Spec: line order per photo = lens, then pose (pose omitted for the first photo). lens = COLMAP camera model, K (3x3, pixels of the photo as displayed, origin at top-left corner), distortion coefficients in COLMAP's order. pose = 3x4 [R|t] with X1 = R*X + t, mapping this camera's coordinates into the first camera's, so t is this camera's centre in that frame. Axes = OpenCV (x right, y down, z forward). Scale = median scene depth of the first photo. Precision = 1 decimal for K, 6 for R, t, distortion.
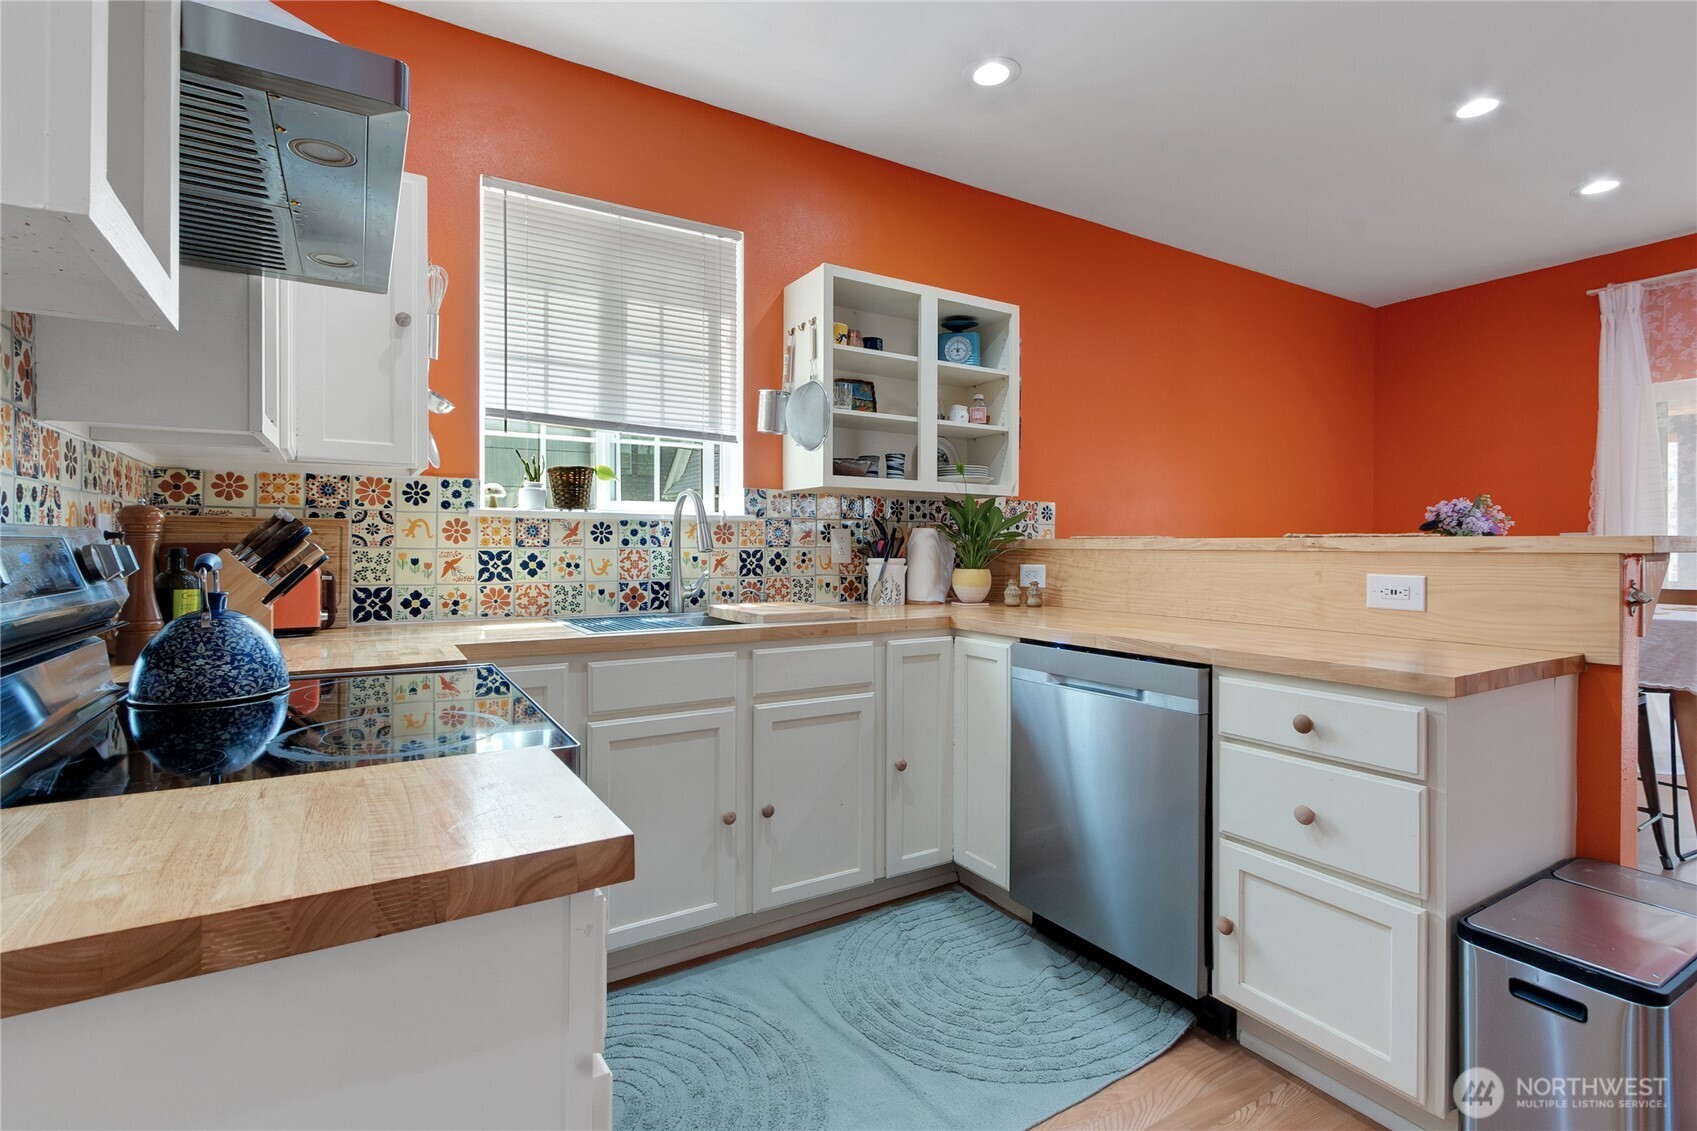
lens RADIAL K [[820.6, 0, 856.2], [0, 820.6, 556.1], [0, 0, 1]] dist [0.006261, -0.001176]
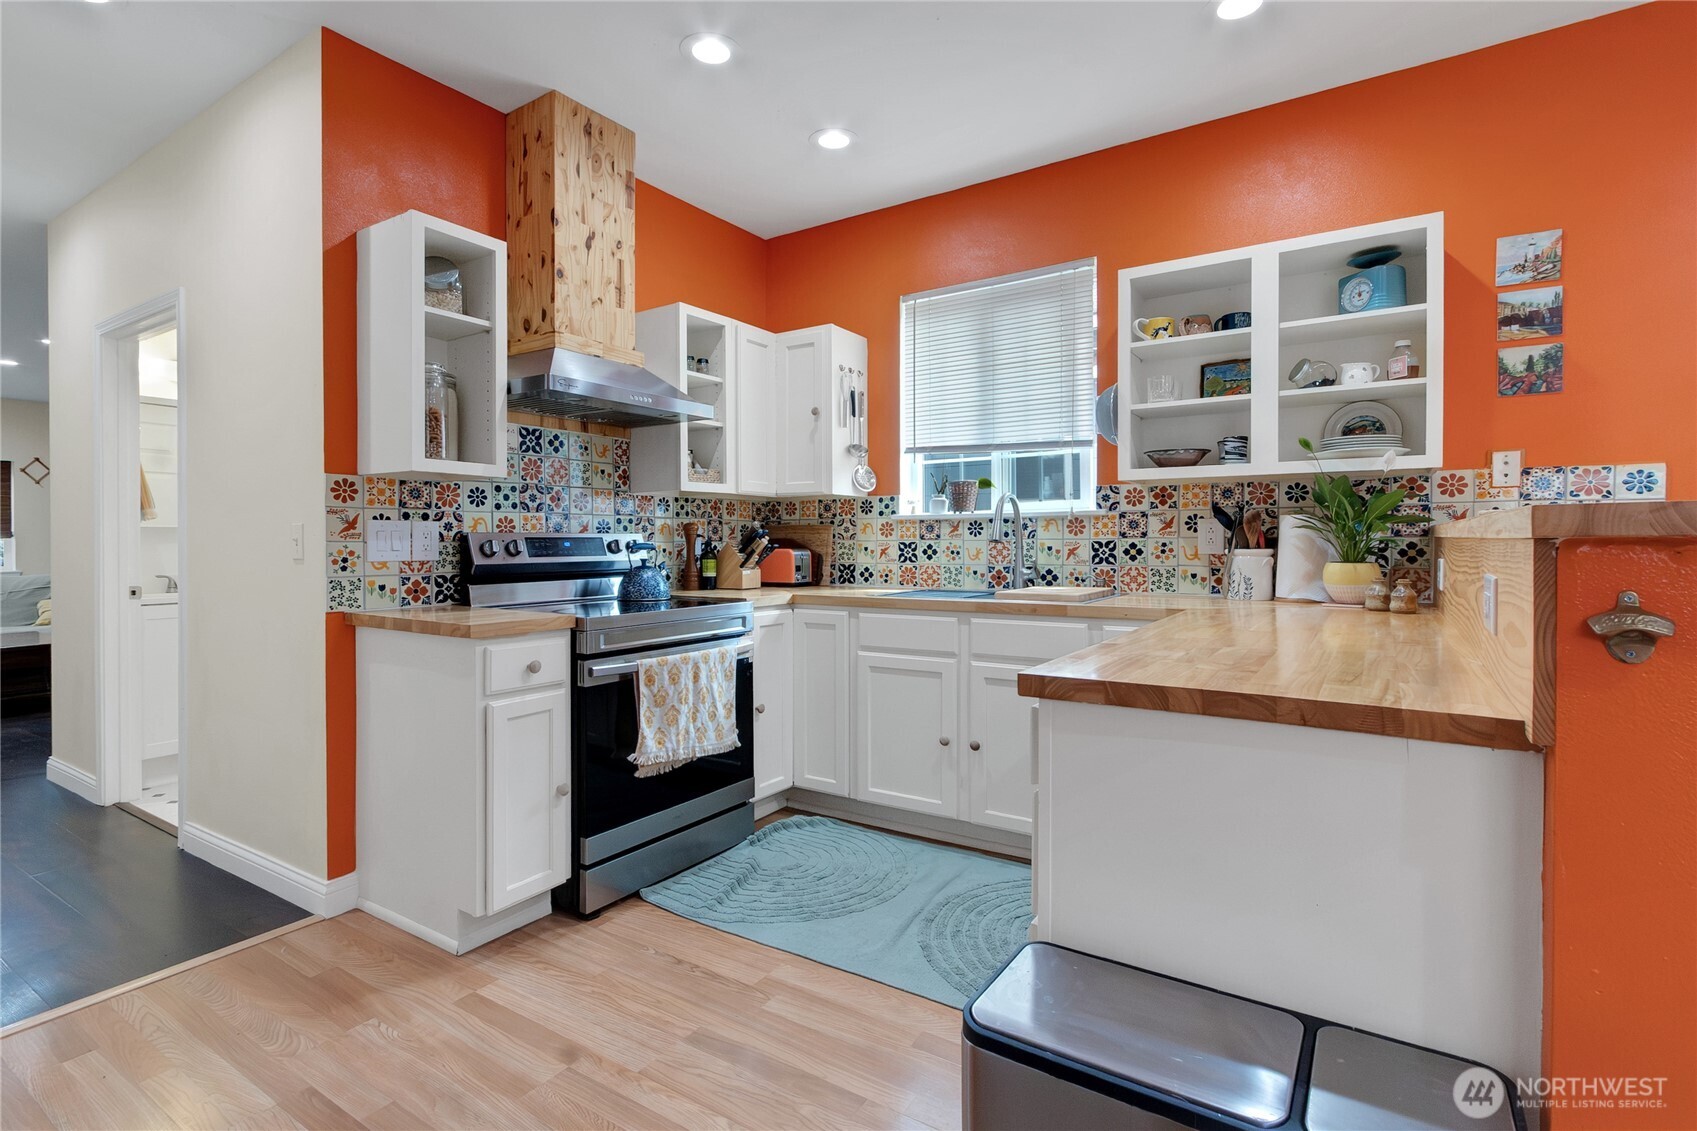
lens RADIAL K [[820.6, 0, 859.9], [0, 820.6, 561.9], [0, 0, 1]] dist [0.006261, -0.001176]
pose [[0.431518, 0.027223, -0.901694, 0.803635], [0.003047, 0.999495, 0.031634, -0.016530], [0.902099, -0.016398, 0.431217, 0.242077]]
